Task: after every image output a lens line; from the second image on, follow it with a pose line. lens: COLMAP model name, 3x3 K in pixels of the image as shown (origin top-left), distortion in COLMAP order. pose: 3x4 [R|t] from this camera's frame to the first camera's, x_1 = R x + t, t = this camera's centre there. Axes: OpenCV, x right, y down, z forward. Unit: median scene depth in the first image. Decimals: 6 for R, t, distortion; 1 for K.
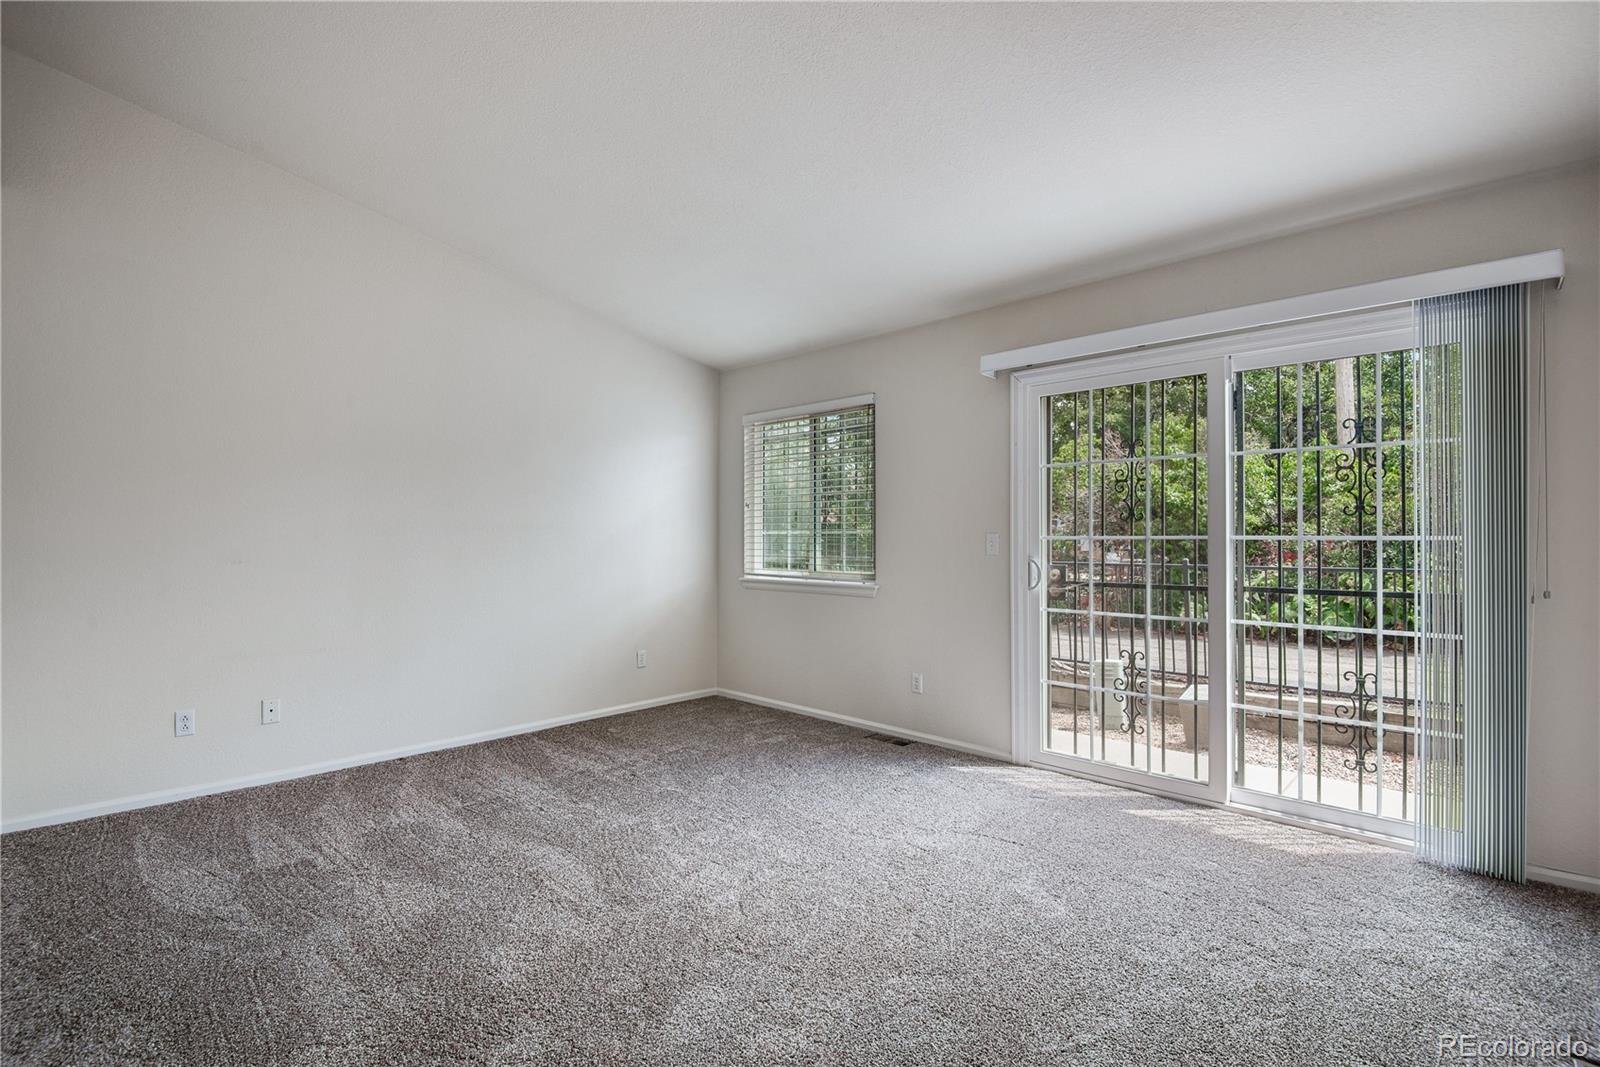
lens RADIAL K [[726.0, 0, 796.8], [0, 726.0, 531.9], [0, 0, 1]] dist [-0.004899, -0.000926]
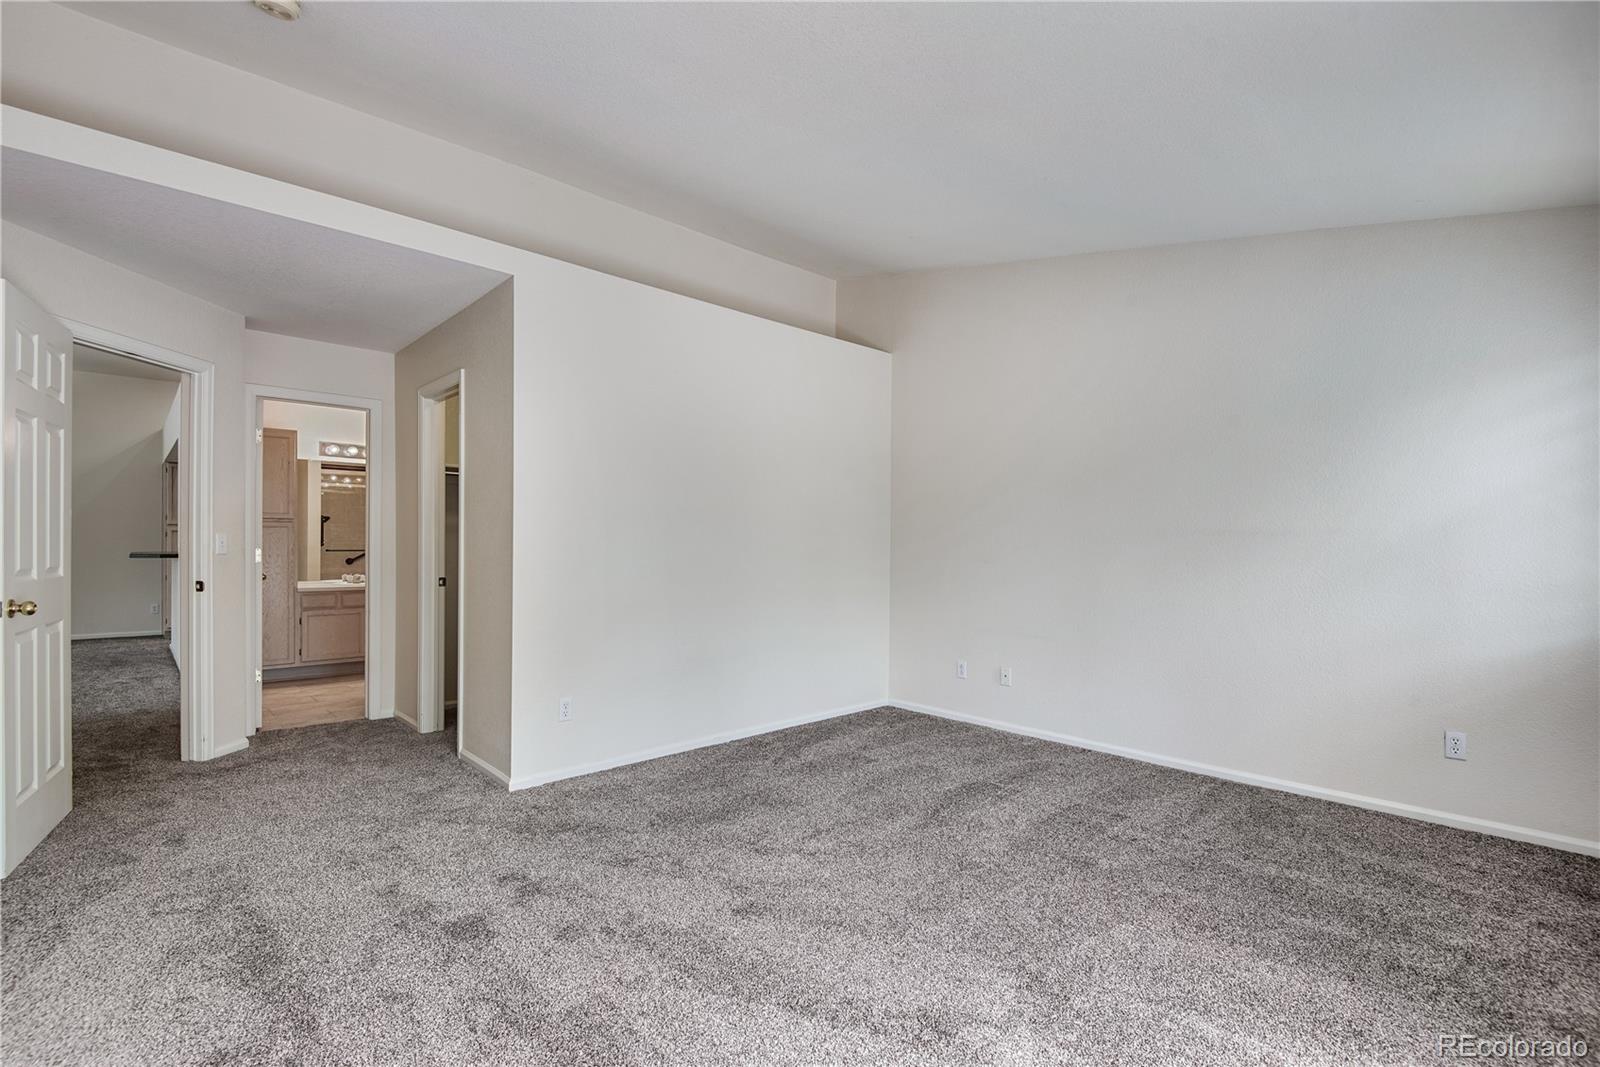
lens RADIAL K [[726.0, 0, 797.8], [0, 726.0, 543.0], [0, 0, 1]] dist [-0.004899, -0.000926]
pose [[-0.060742, -0.006657, -0.998131, 0.601085], [-0.000841, 0.999978, -0.006618, 0.012411], [0.998153, 0.000437, -0.060746, 0.677711]]
